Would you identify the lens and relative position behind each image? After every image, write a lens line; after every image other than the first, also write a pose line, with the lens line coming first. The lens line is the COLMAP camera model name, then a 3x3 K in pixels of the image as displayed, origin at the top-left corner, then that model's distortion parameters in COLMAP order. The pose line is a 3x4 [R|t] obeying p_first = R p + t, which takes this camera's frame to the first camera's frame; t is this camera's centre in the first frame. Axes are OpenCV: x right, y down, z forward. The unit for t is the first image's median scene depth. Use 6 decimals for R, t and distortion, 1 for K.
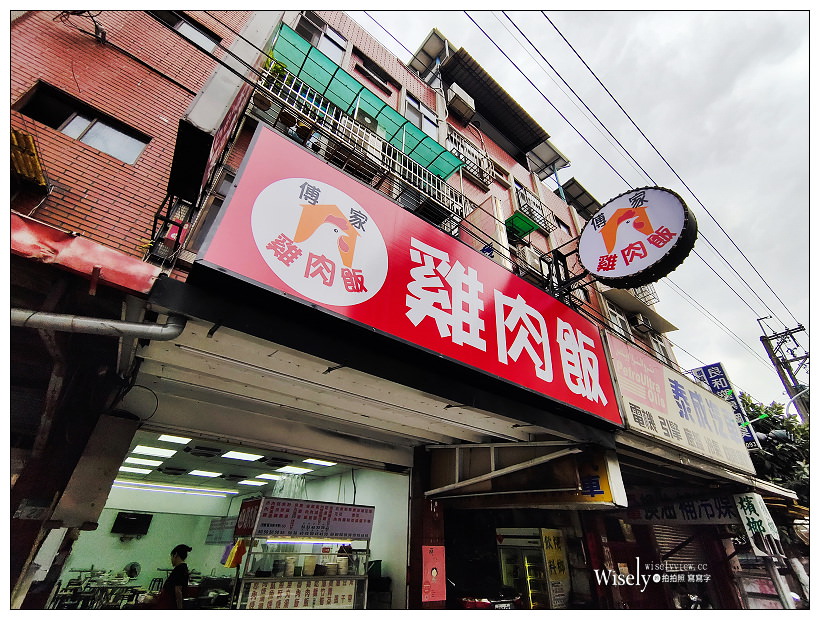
lens RADIAL K [[369.8, 0, 415.4], [0, 369.8, 301.2], [0, 0, 1]] dist [0.015185, 0.000014]
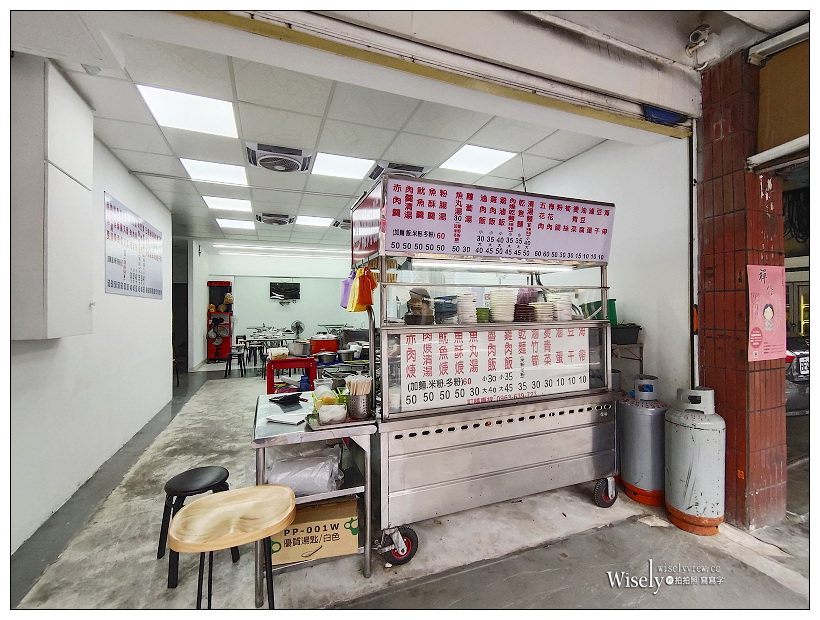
lens RADIAL K [[369.8, 0, 411.8], [0, 369.8, 308.6], [0, 0, 1]] dist [0.015185, 0.000014]
pose [[0.950545, -0.037047, -0.308369, -0.237797], [0.199615, 0.833517, 0.515174, 0.414053], [0.237945, -0.551251, 0.799690, 0.549714]]
